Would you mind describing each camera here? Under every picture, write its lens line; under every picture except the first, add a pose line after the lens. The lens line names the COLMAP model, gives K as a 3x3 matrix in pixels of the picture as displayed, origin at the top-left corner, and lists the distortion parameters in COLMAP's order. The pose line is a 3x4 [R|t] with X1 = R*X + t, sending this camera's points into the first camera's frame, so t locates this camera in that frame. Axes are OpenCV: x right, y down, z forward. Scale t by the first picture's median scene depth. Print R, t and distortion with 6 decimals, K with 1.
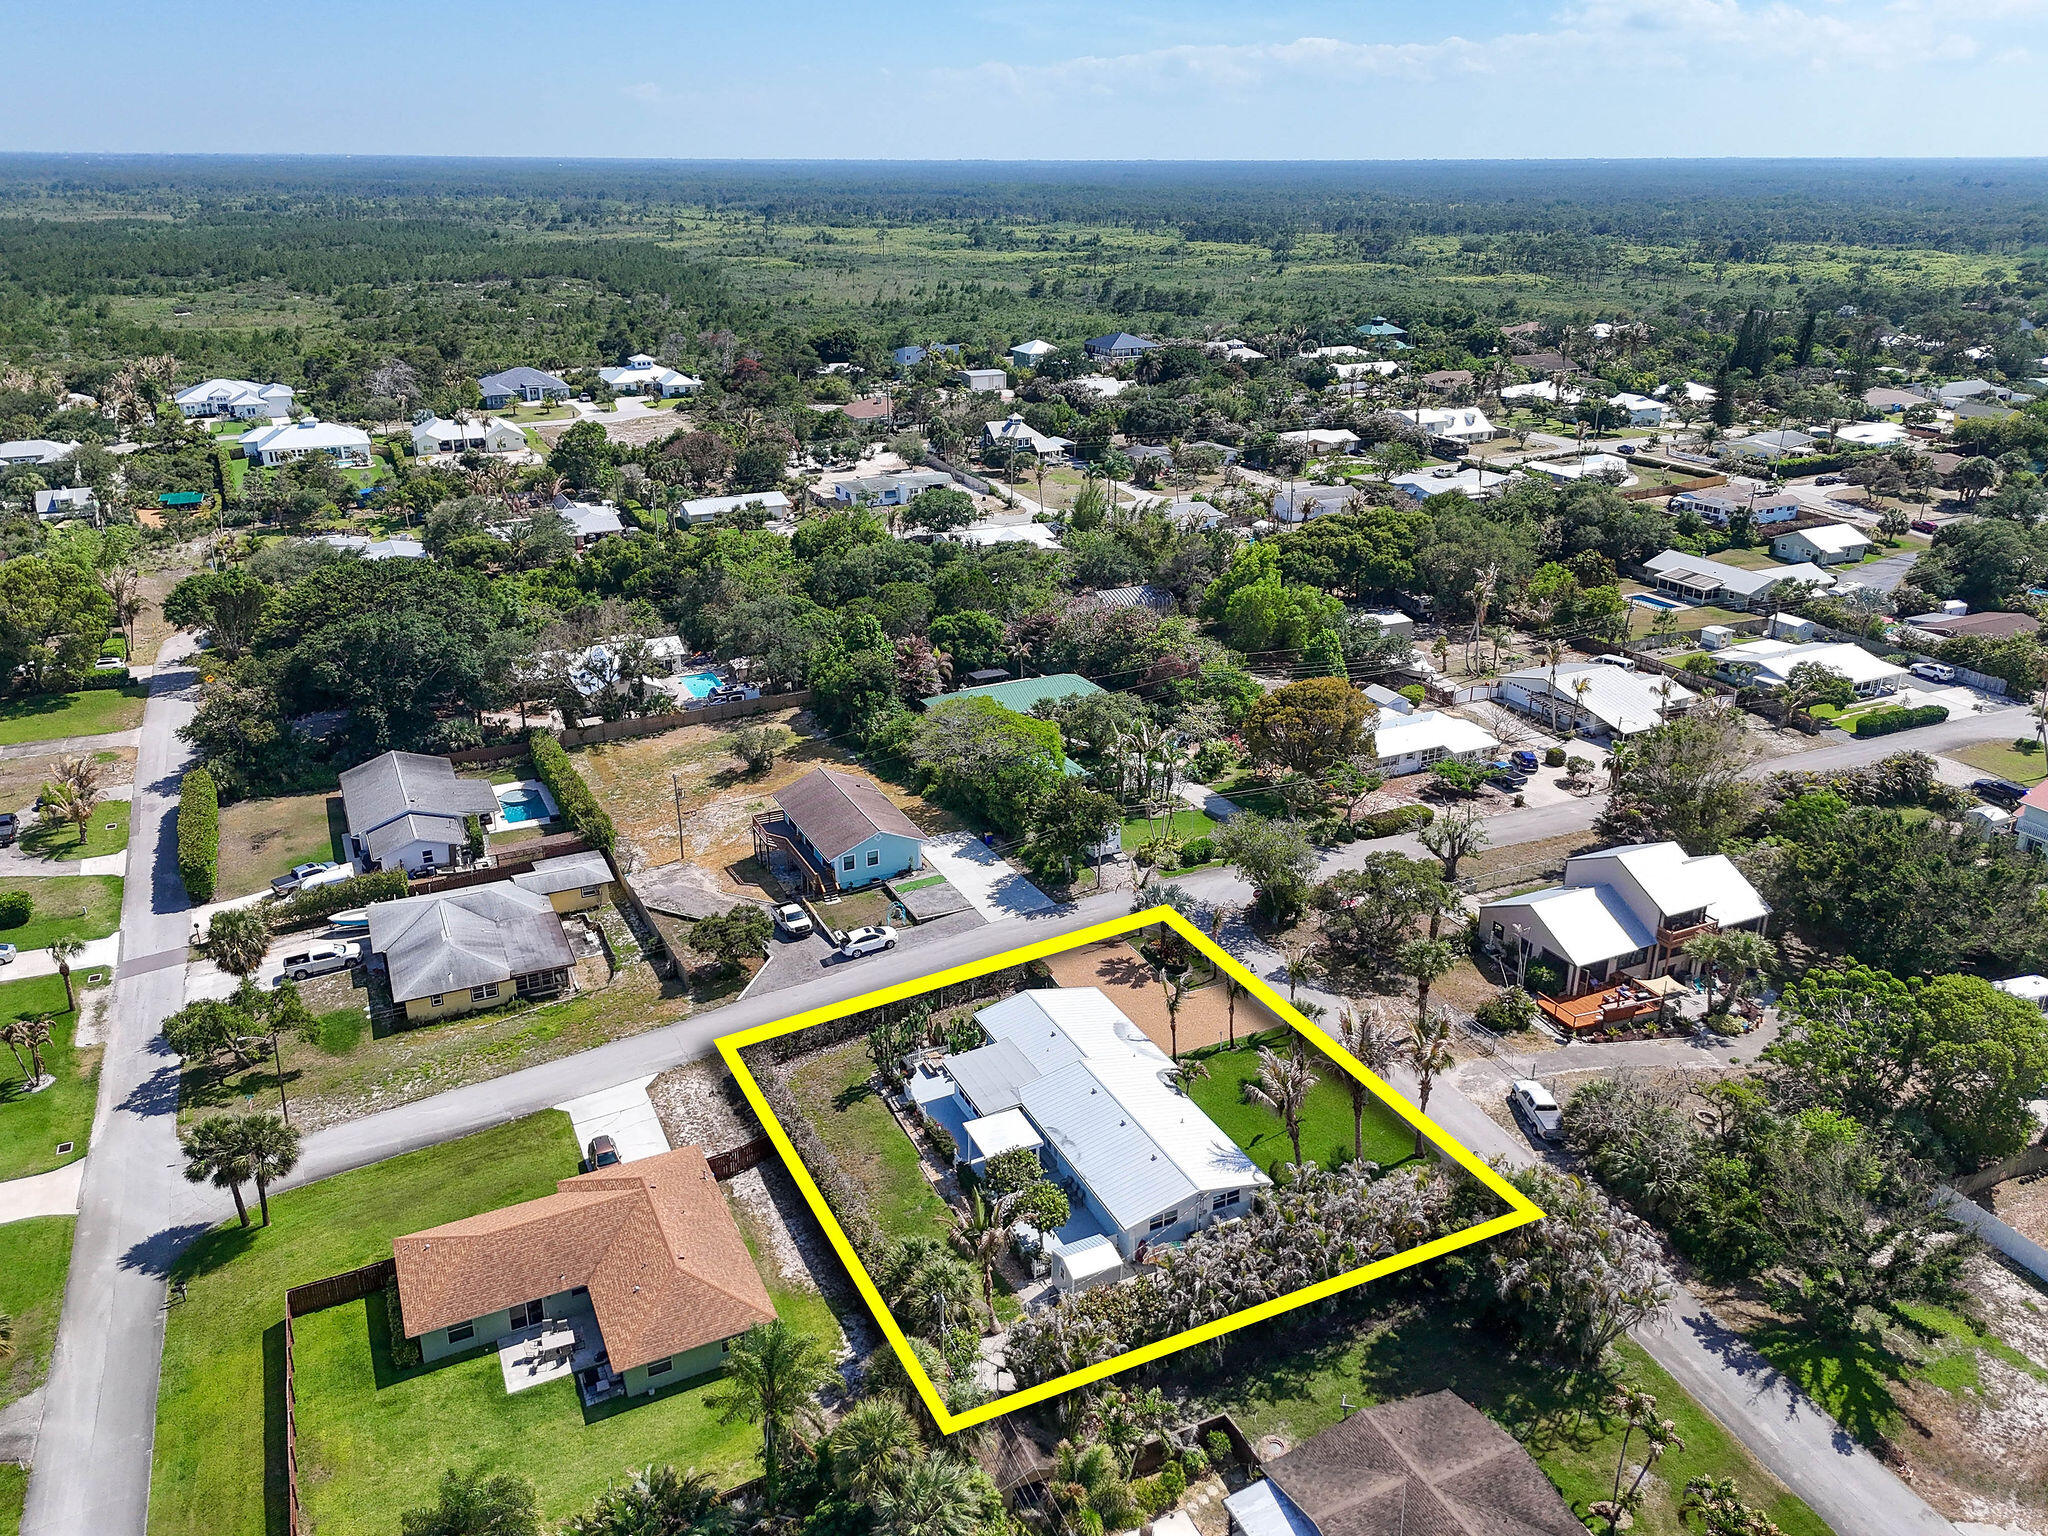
lens RADIAL K [[1509.0, 0, 1032.0], [0, 1509.0, 768.5], [0, 0, 1]] dist [0.075956, -0.063830]
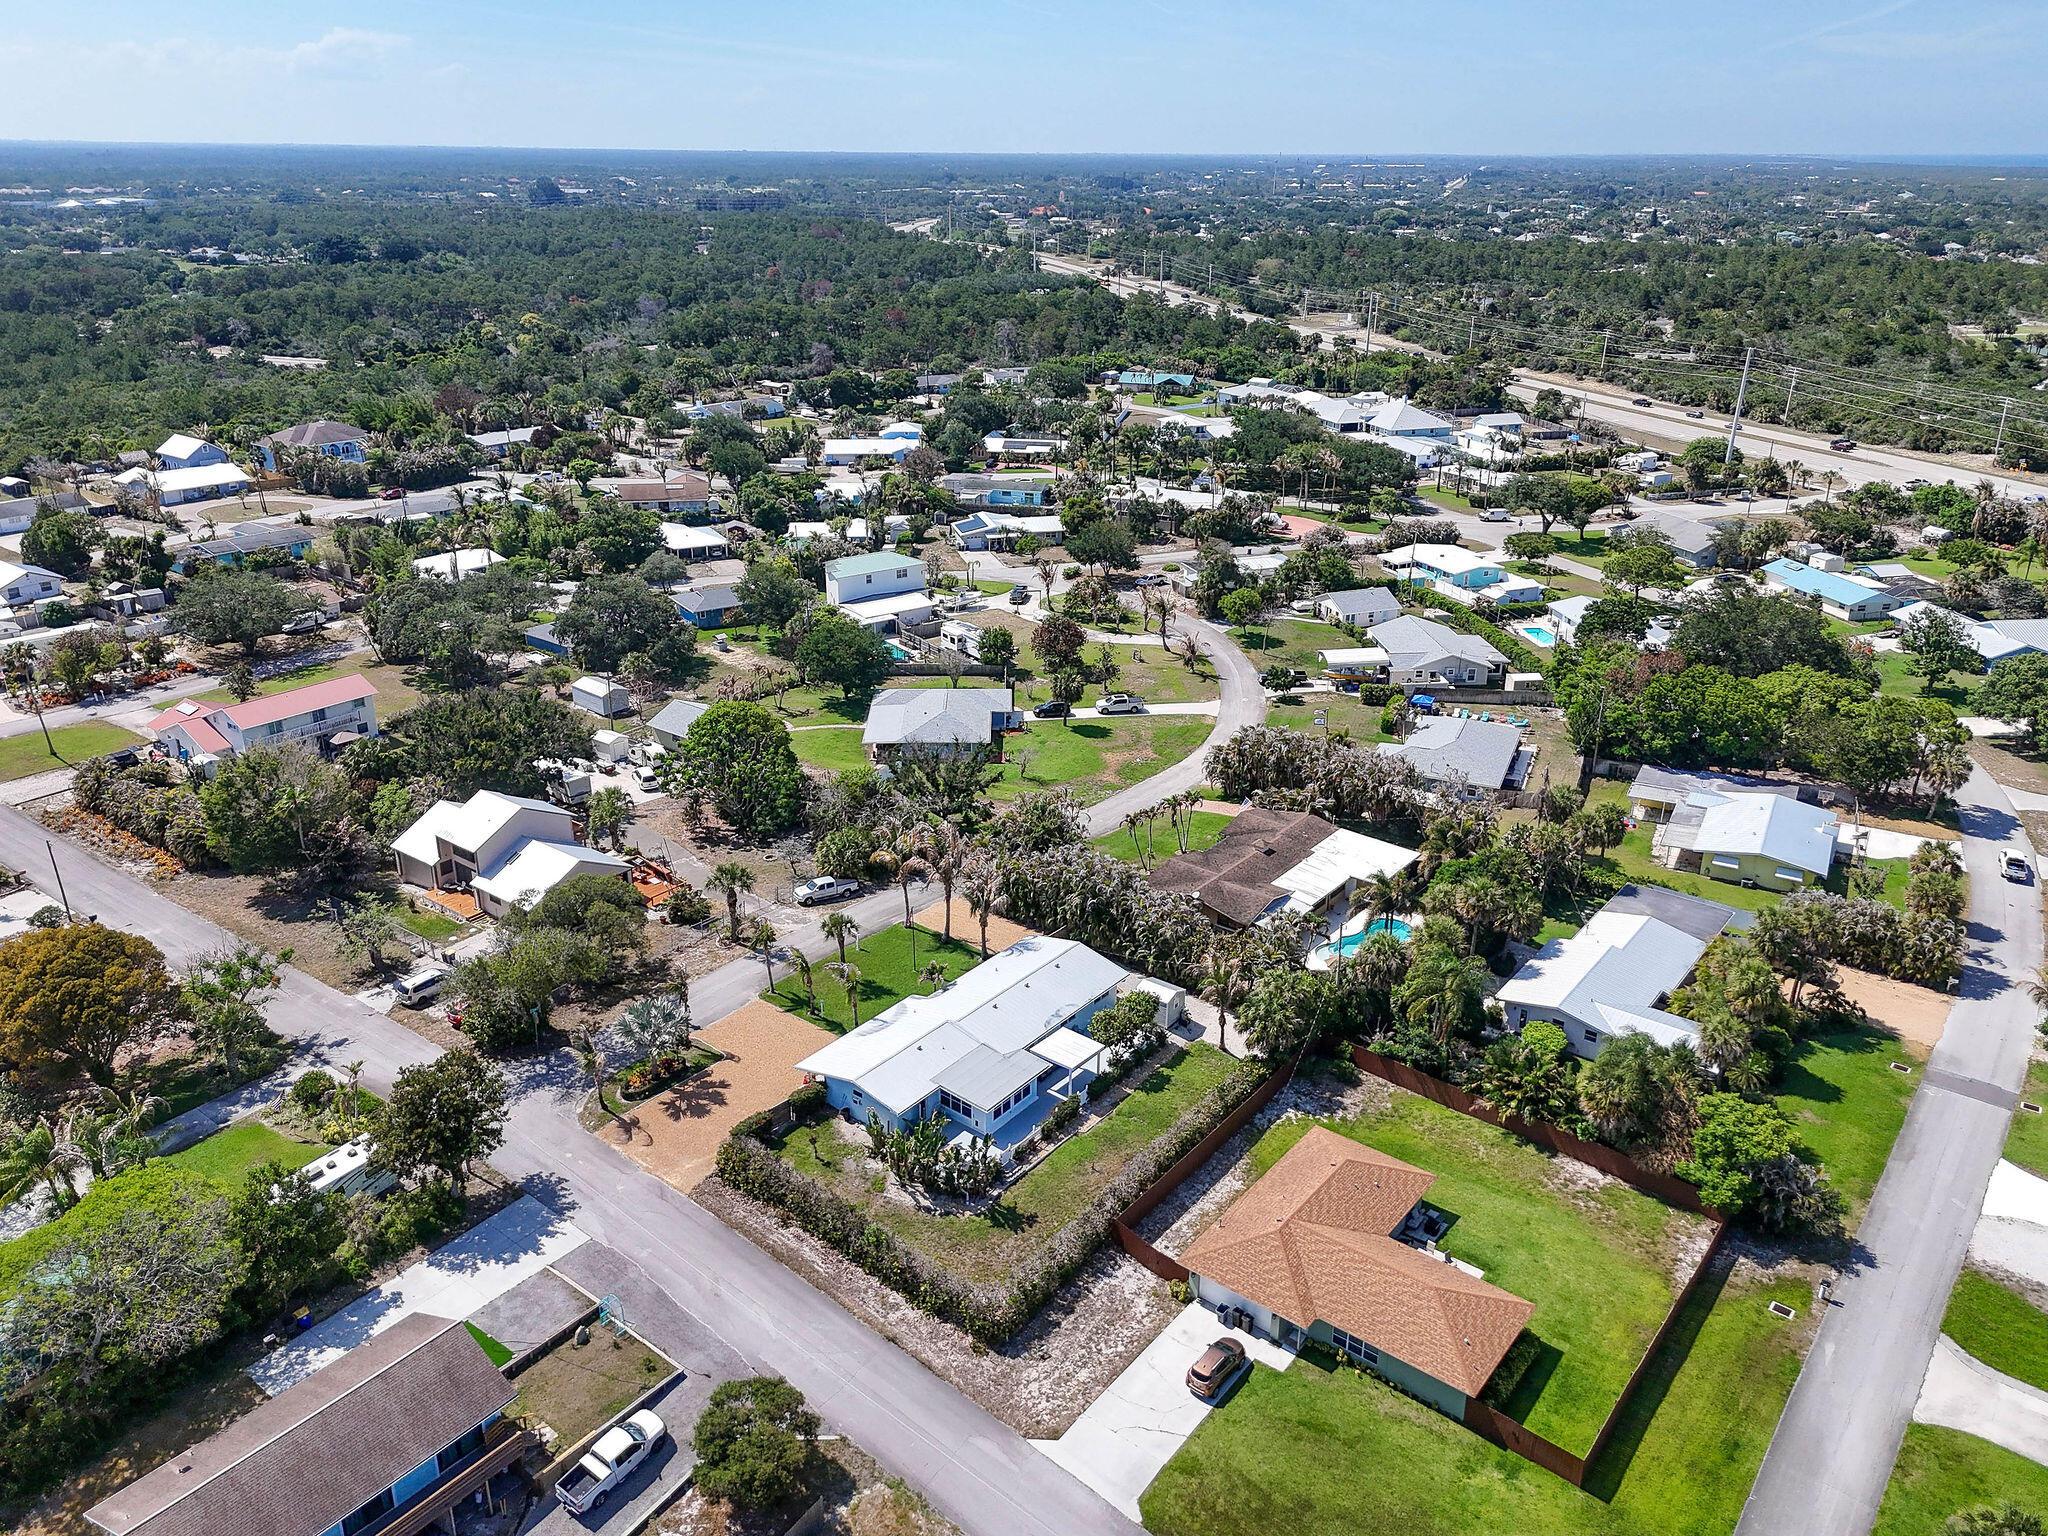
lens RADIAL K [[1509.0, 0, 1026.7], [0, 1509.0, 766.5], [0, 0, 1]] dist [0.075956, -0.063830]
pose [[-0.436891, -0.342103, 0.831921, -0.684096], [0.329766, 0.799550, 0.501970, -0.397693], [-0.836888, 0.493645, -0.236502, 0.919645]]
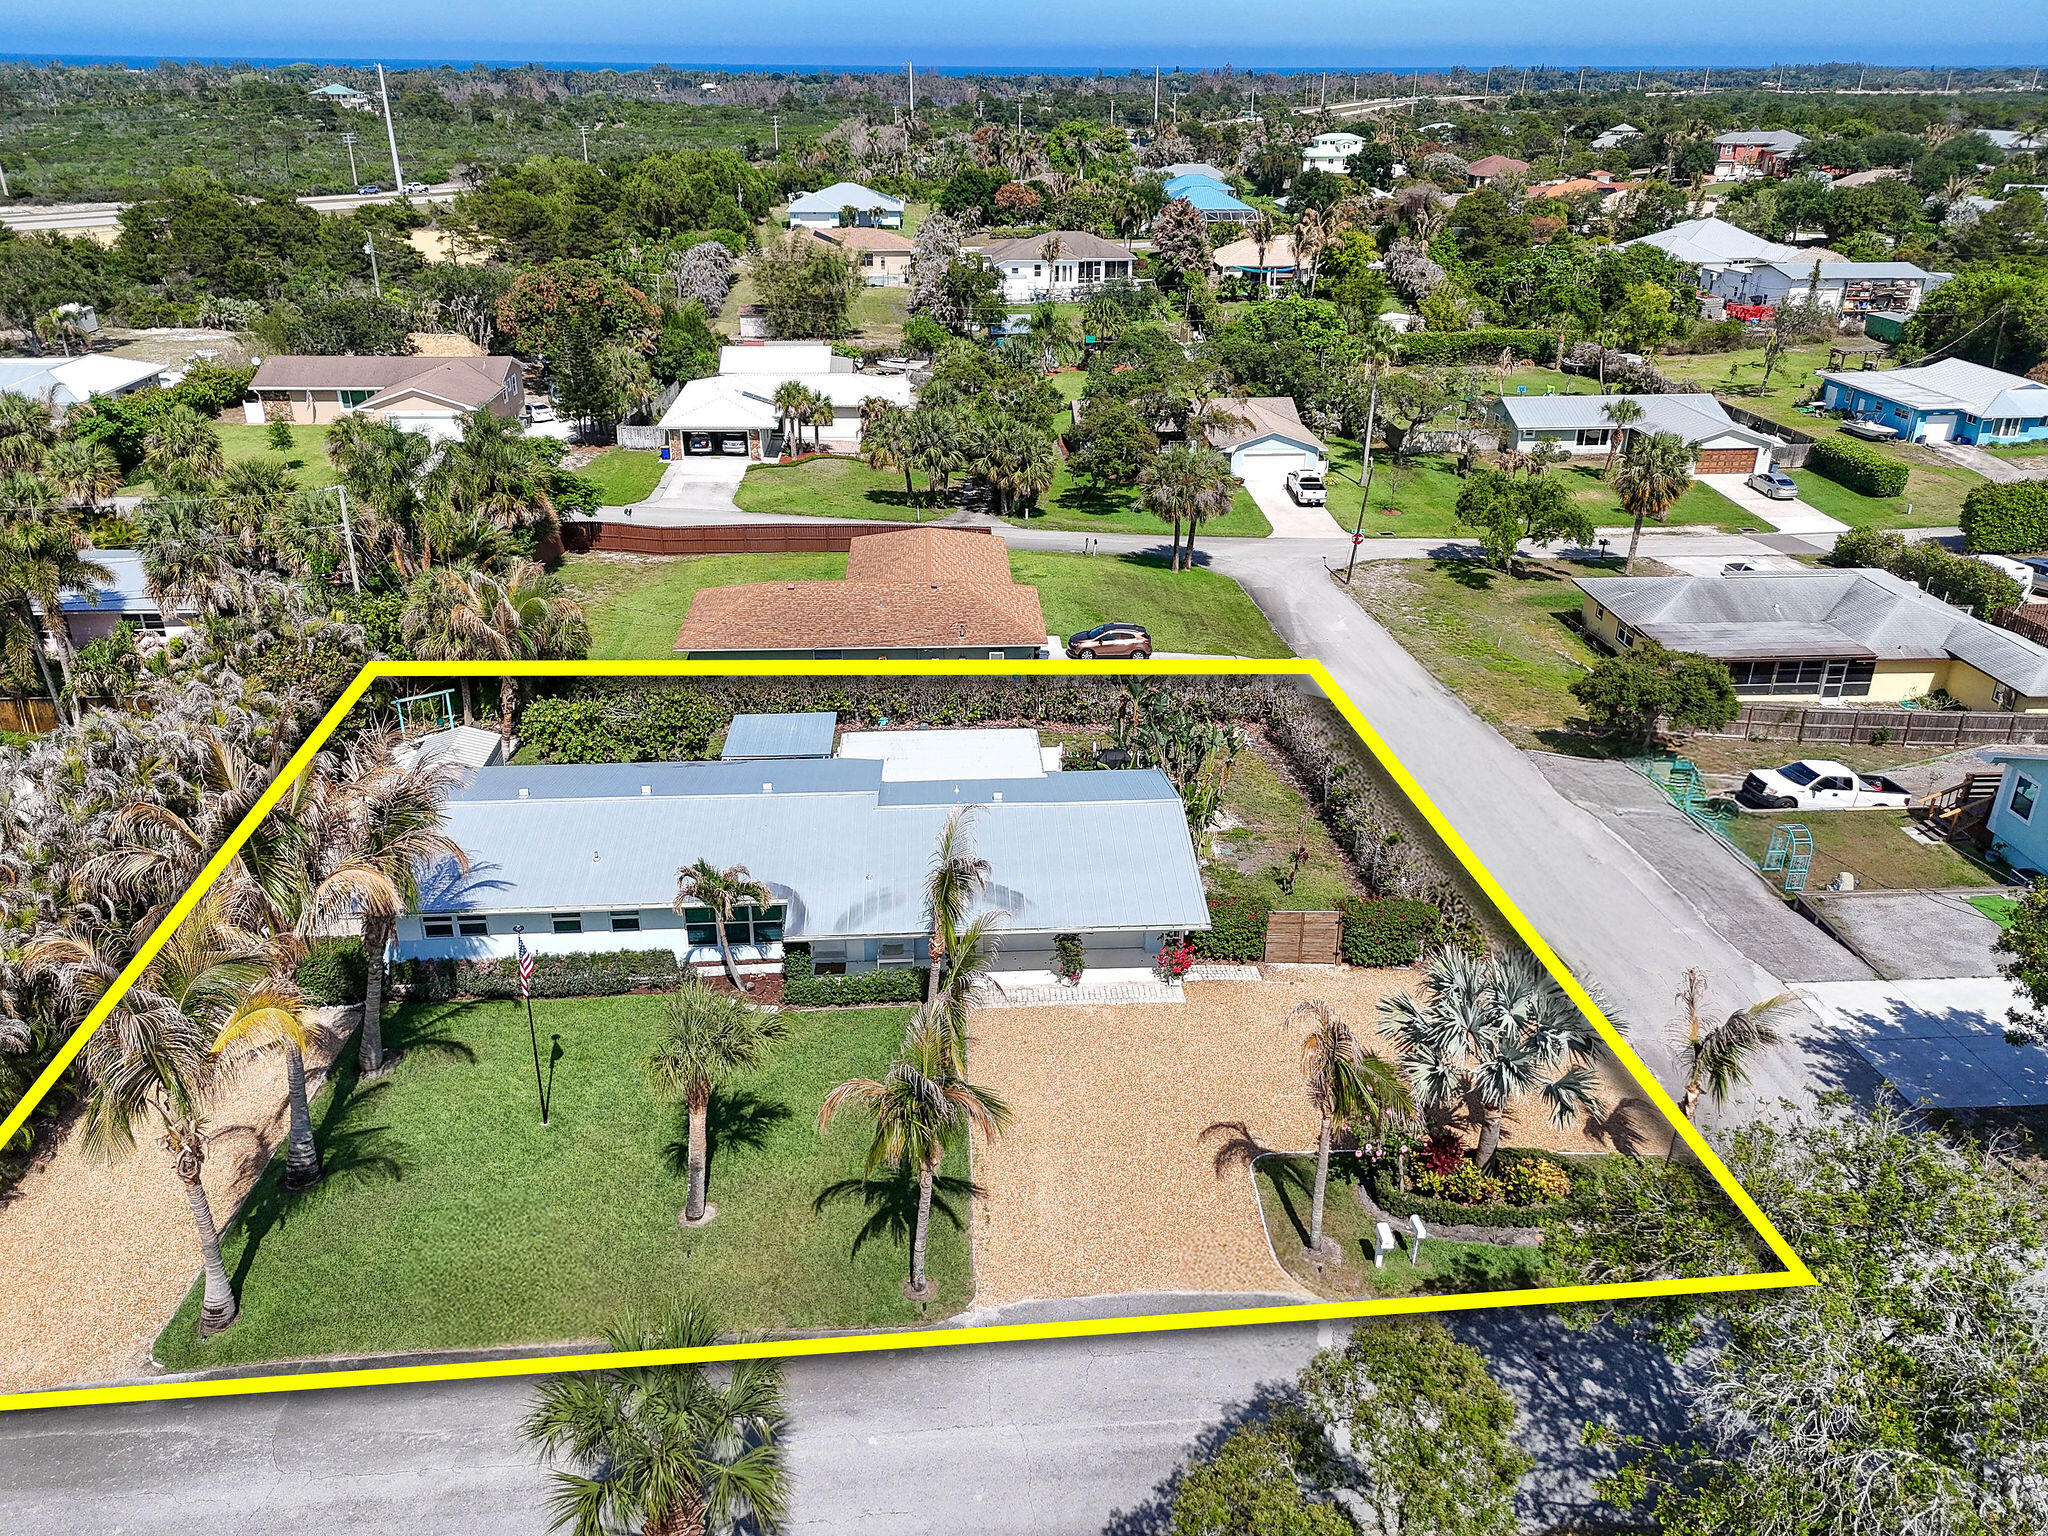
lens RADIAL K [[1509.0, 0, 1025.0], [0, 1509.0, 759.6], [0, 0, 1]] dist [0.075956, -0.063830]
pose [[-0.378637, 0.382293, -0.842903, 0.341409], [-0.349993, 0.783945, 0.512771, -0.065642], [0.856819, 0.489165, -0.163031, 0.912248]]
